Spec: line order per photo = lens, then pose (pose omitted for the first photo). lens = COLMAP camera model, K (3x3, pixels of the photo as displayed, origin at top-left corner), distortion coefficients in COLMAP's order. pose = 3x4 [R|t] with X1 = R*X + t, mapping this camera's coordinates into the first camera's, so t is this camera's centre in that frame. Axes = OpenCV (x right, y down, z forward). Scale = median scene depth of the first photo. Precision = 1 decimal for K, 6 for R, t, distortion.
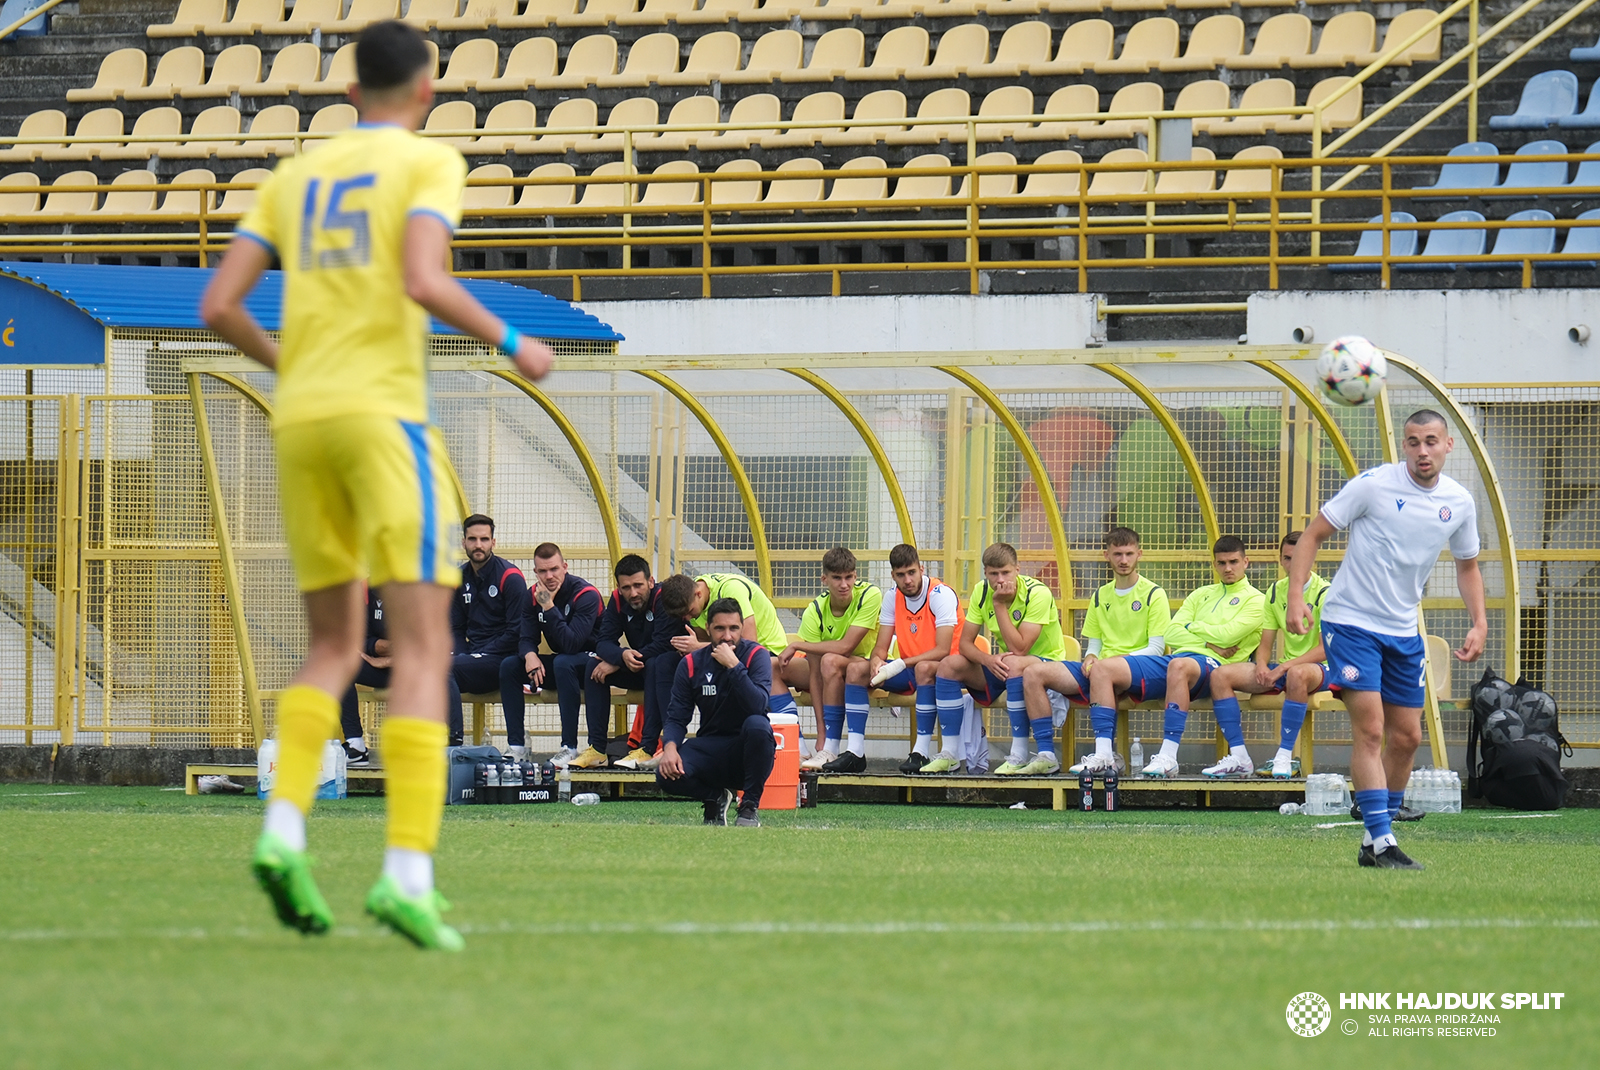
lens RADIAL K [[10287.9, 0, 804.1], [0, 10287.9, 535.5], [0, 0, 1]] dist [0.250165, 0.000000]
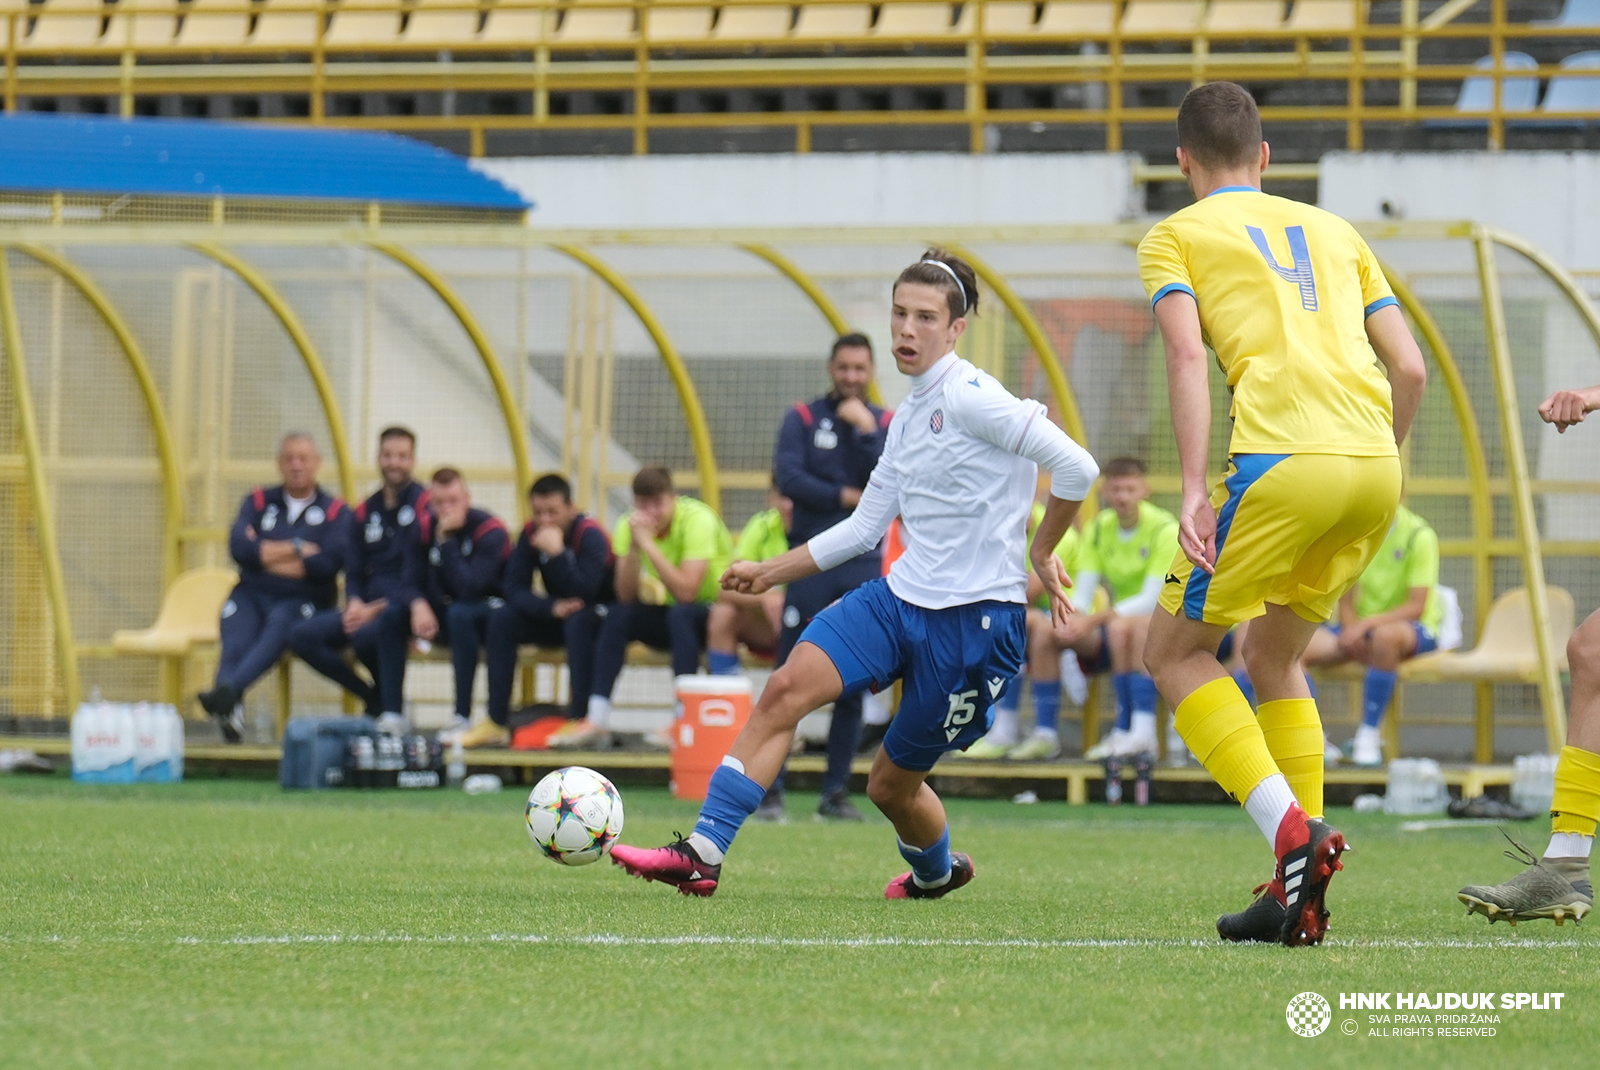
lens RADIAL K [[10287.9, 0, 792.4], [0, 10287.9, 531.5], [0, 0, 1]] dist [0.250165, 0.000000]
pose [[0.999960, 0.008309, 0.003332, -0.000153], [-0.008356, 0.999860, 0.014523, -0.005725], [-0.003211, -0.014550, 0.999889, 0.204650]]
